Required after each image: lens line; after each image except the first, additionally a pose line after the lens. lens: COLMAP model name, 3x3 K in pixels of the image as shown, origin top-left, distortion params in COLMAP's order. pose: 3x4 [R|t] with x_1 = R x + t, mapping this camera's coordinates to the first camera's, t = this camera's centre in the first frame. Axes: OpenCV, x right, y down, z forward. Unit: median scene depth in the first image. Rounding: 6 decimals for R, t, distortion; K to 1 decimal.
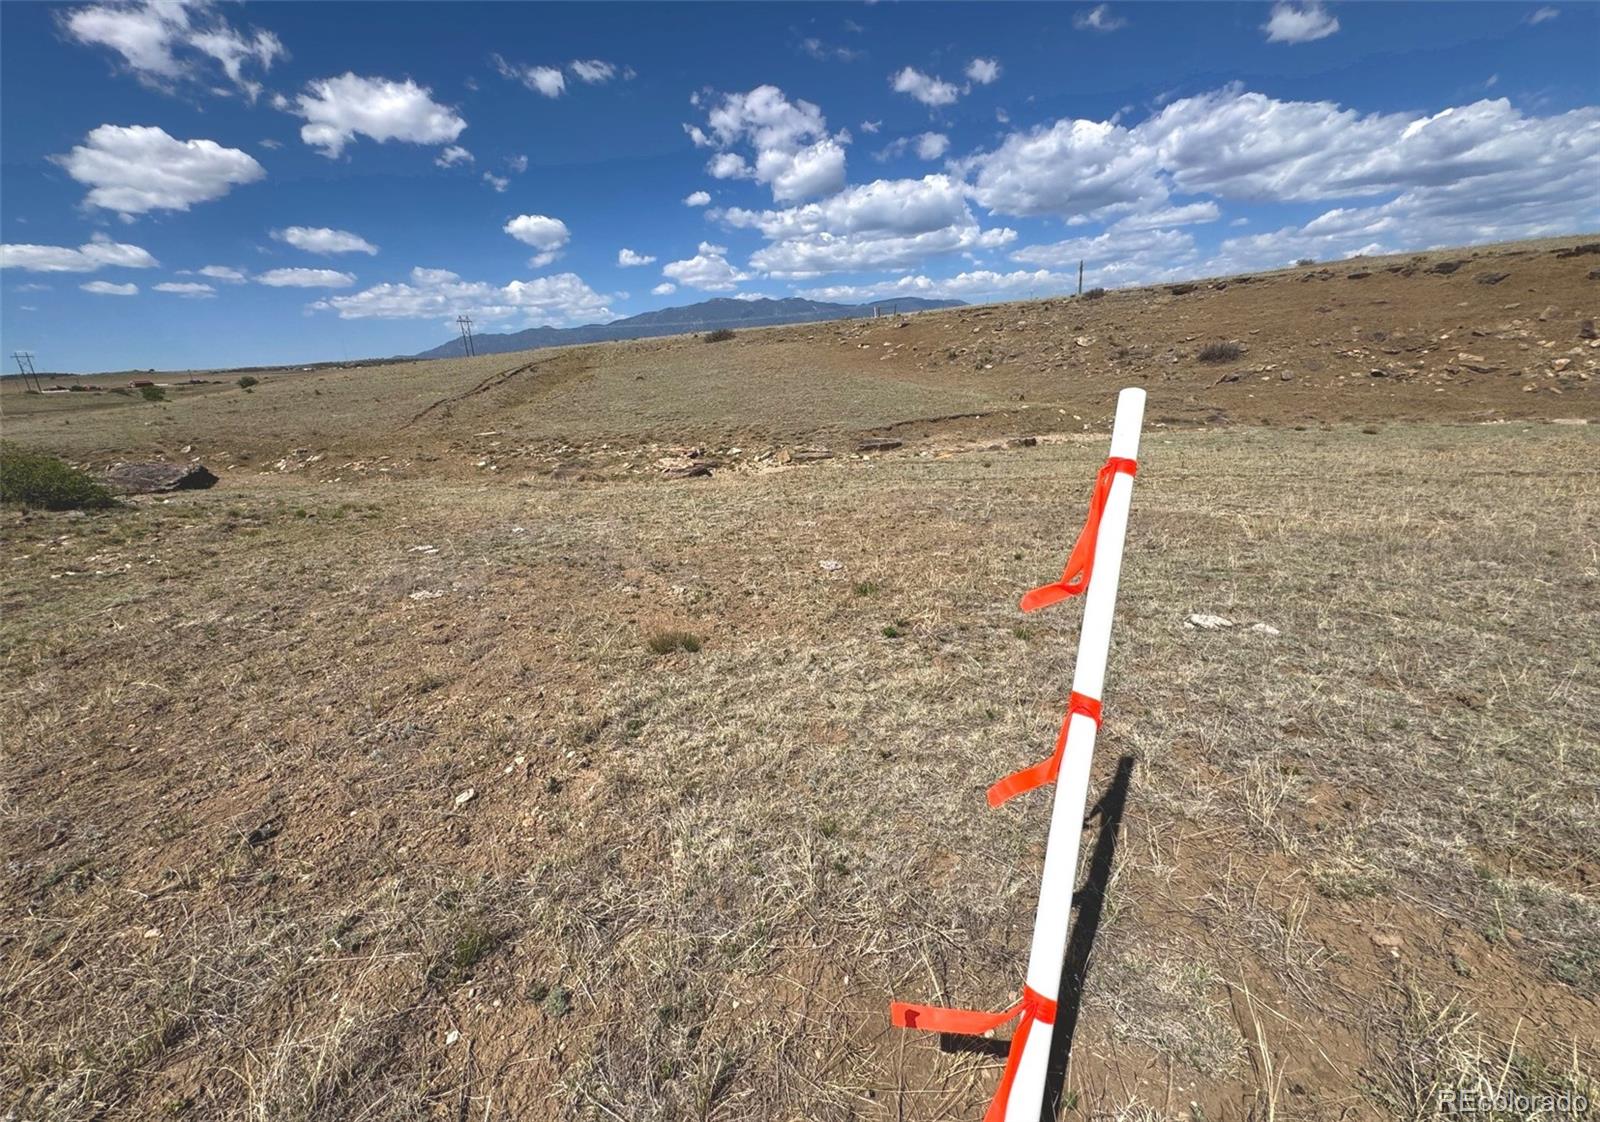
lens RADIAL K [[698.4, 0, 819.0], [0, 698.4, 520.8], [0, 0, 1]] dist [-0.003688, 0.000483]
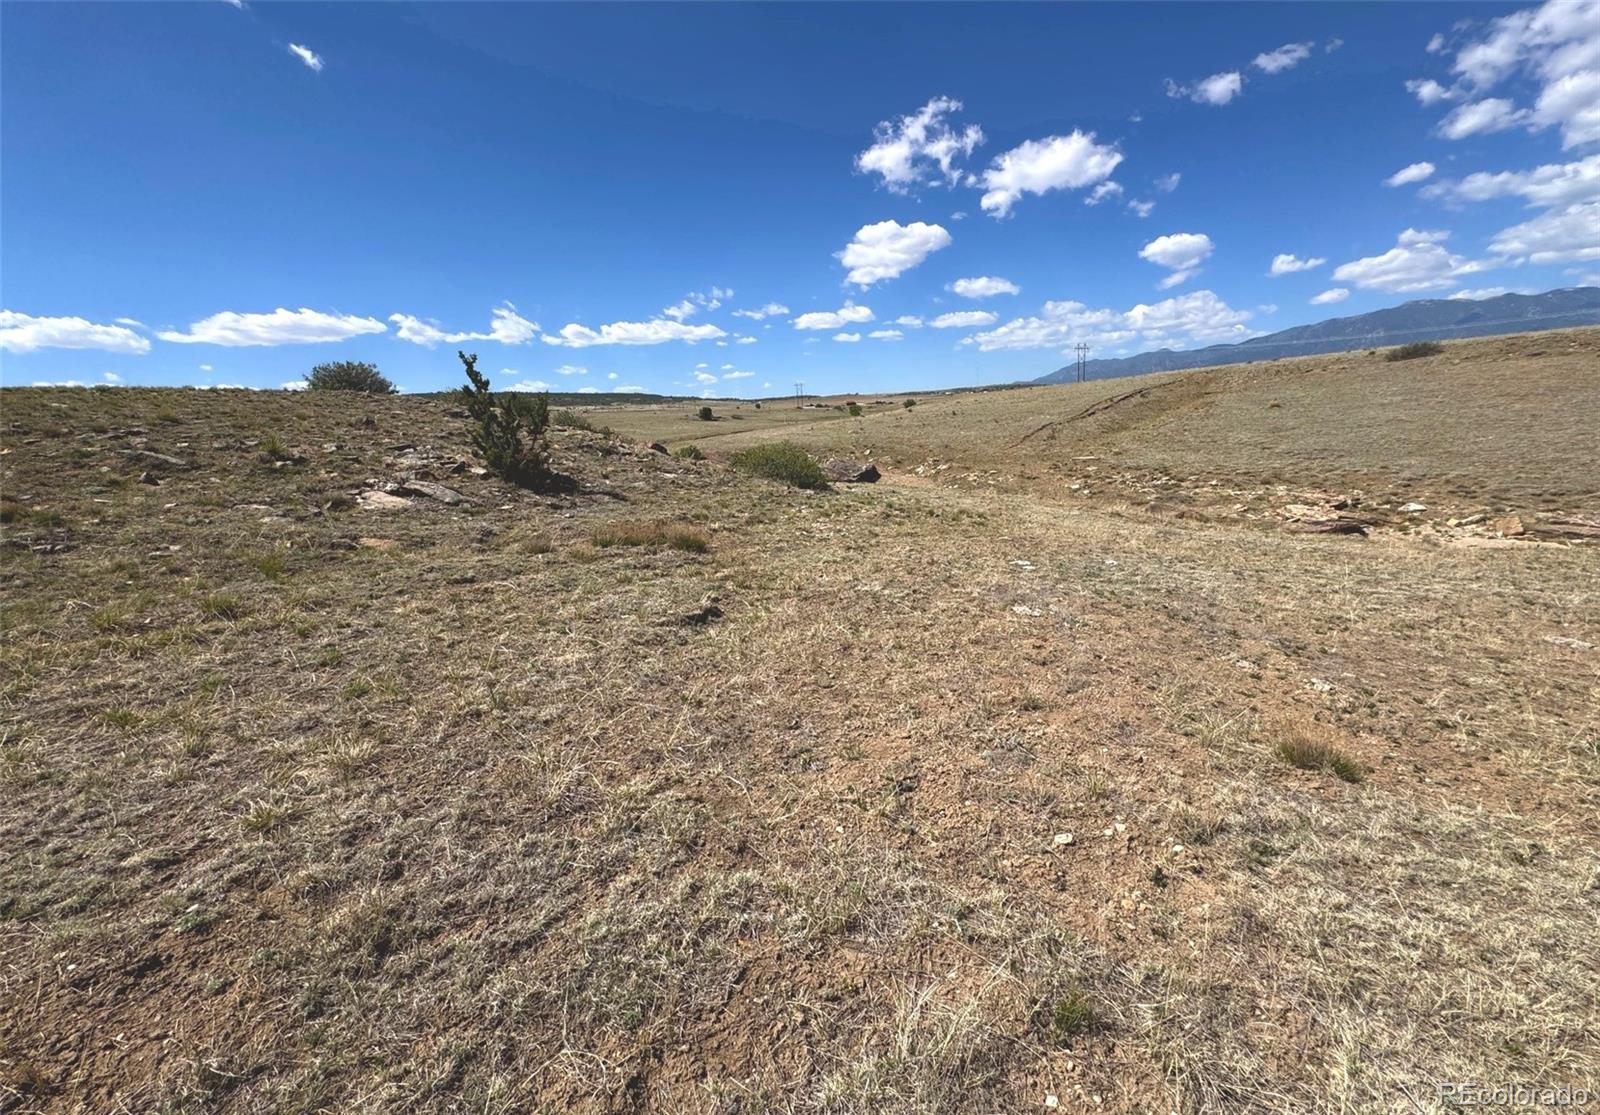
lens RADIAL K [[735.1, 0, 799.1], [0, 735.1, 551.7], [0, 0, 1]] dist [-0.004798, 0.001755]
pose [[0.583611, 0.147838, -0.798462, 0.131197], [-0.186739, 0.981369, 0.045212, 0.032950], [0.790270, 0.122718, 0.600345, 0.034560]]
